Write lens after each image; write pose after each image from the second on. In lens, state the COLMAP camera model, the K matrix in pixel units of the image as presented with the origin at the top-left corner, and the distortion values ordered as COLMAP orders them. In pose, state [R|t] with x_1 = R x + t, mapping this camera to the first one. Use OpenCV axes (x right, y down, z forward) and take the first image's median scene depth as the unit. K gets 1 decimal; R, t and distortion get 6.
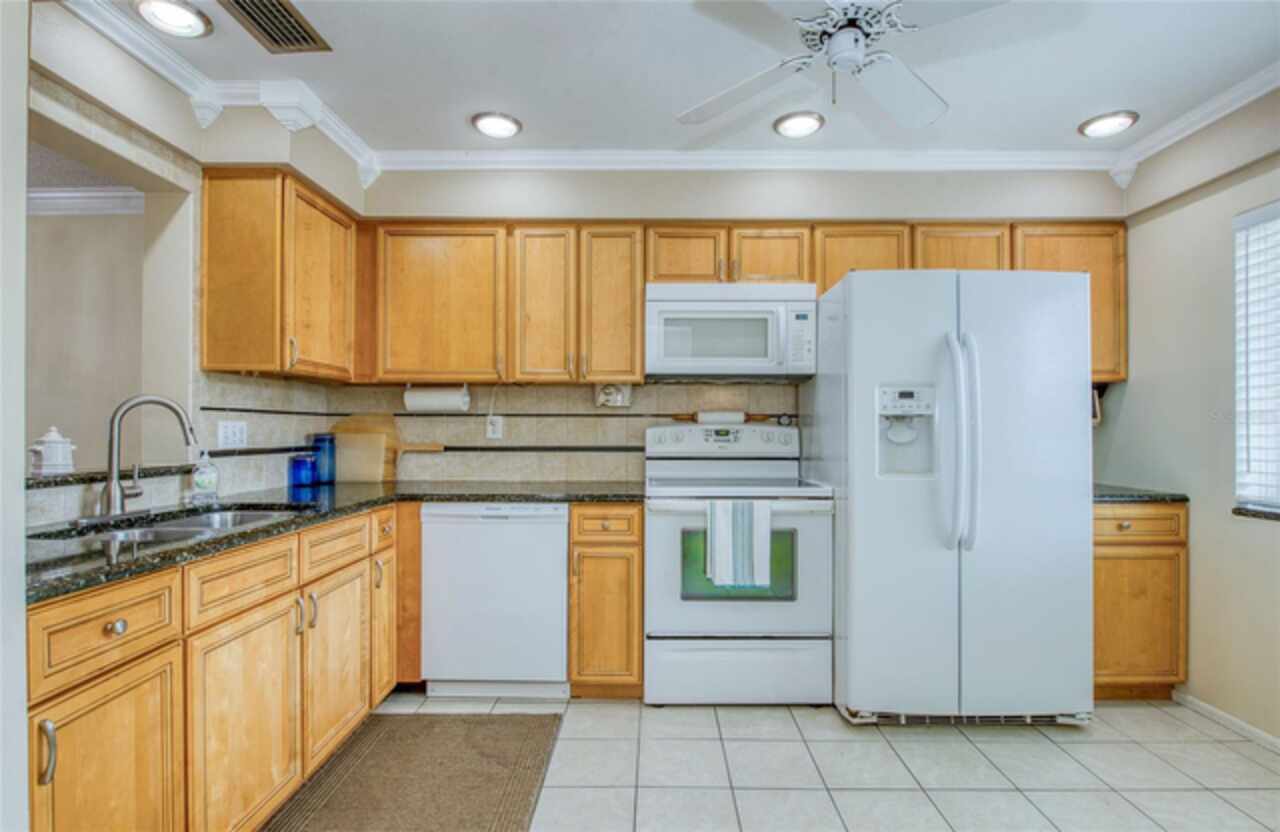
lens RADIAL K [[618.8, 0, 646.7], [0, 618.8, 423.6], [0, 0, 1]] dist [-0.015509, -0.001829]
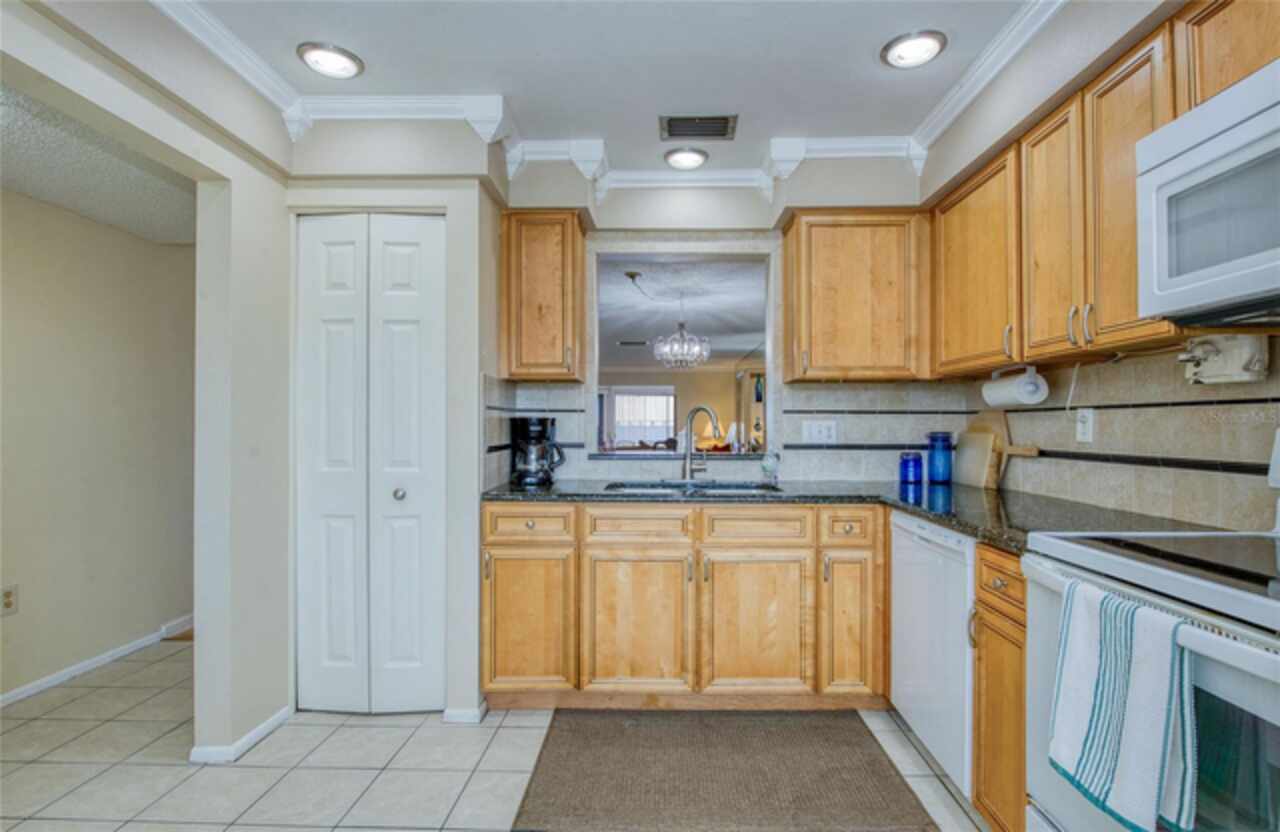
lens RADIAL K [[618.8, 0, 646.9], [0, 618.8, 422.3], [0, 0, 1]] dist [-0.015509, -0.001829]
pose [[-0.007155, -0.007309, -0.999948, 0.560666], [0.007429, 0.999945, -0.007363, 0.004899], [0.999947, -0.007481, -0.007100, 0.658920]]
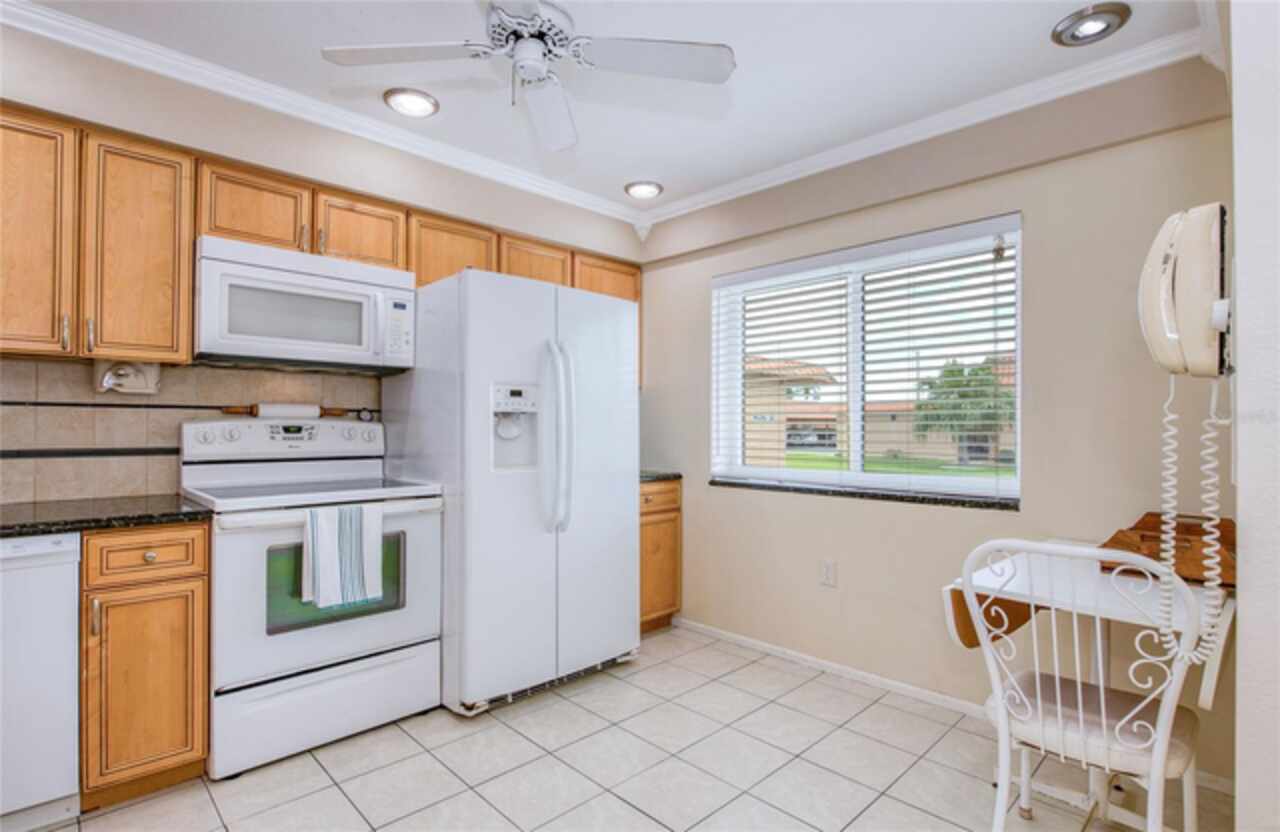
lens RADIAL K [[618.8, 0, 638.4], [0, 618.8, 421.1], [0, 0, 1]] dist [-0.015509, -0.001829]
pose [[0.702630, 0.006766, 0.711523, -0.174098], [-0.007139, 0.999971, -0.002460, 0.002637], [-0.711520, -0.003351, 0.702658, 0.086394]]
